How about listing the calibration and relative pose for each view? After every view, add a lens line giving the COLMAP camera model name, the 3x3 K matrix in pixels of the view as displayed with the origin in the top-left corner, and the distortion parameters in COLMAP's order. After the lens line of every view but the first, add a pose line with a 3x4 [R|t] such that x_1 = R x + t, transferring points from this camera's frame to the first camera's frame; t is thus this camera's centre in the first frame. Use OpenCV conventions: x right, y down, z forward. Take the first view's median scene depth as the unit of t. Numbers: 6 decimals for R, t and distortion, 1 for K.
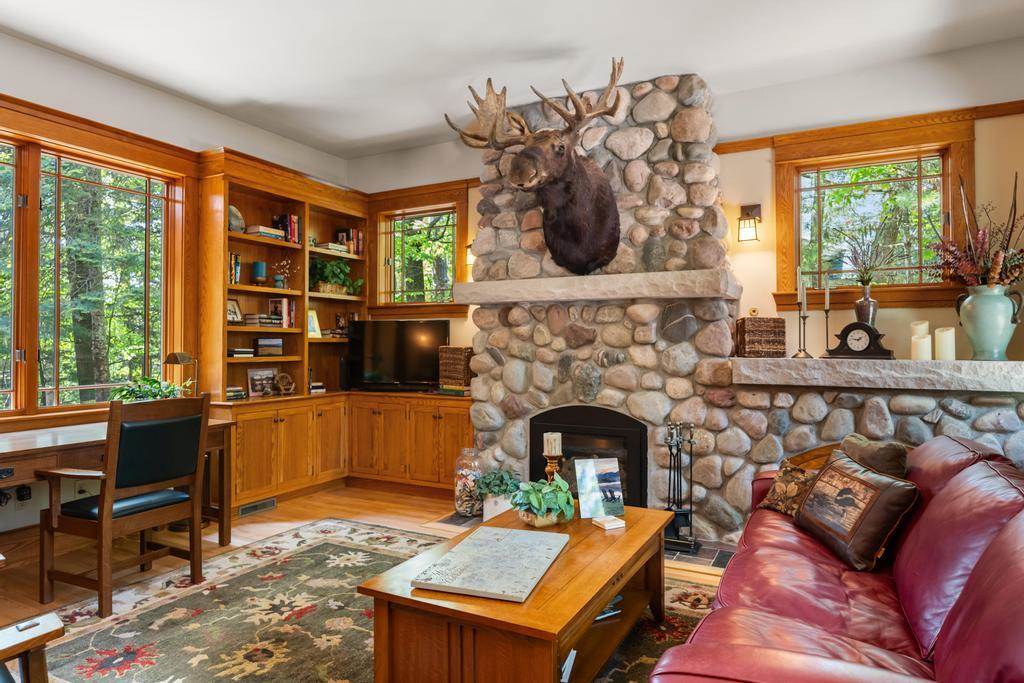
lens RADIAL K [[621.5, 0, 511.2], [0, 621.5, 337.5], [0, 0, 1]] dist [-0.001208, 0.000126]
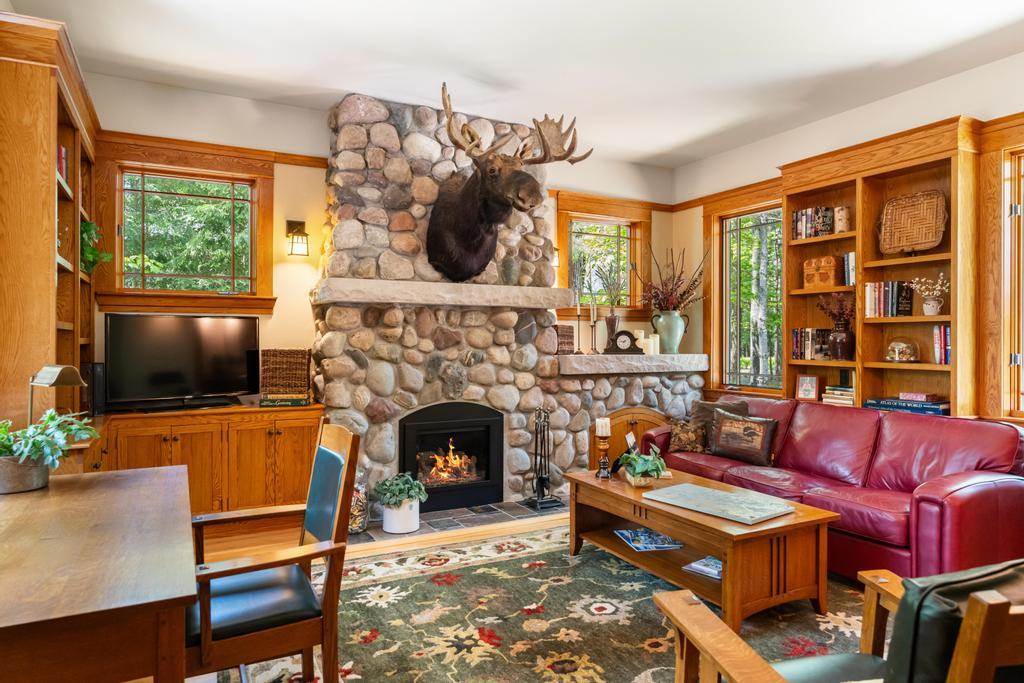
lens RADIAL K [[633.3, 0, 512.0], [0, 633.3, 341.5], [0, 0, 1]] dist [0.002761, 0.000833]
pose [[0.562631, -0.002925, 0.826703, -0.780914], [-0.010194, 0.999893, 0.010475, -0.009565], [-0.826645, -0.014321, 0.562541, 0.308939]]
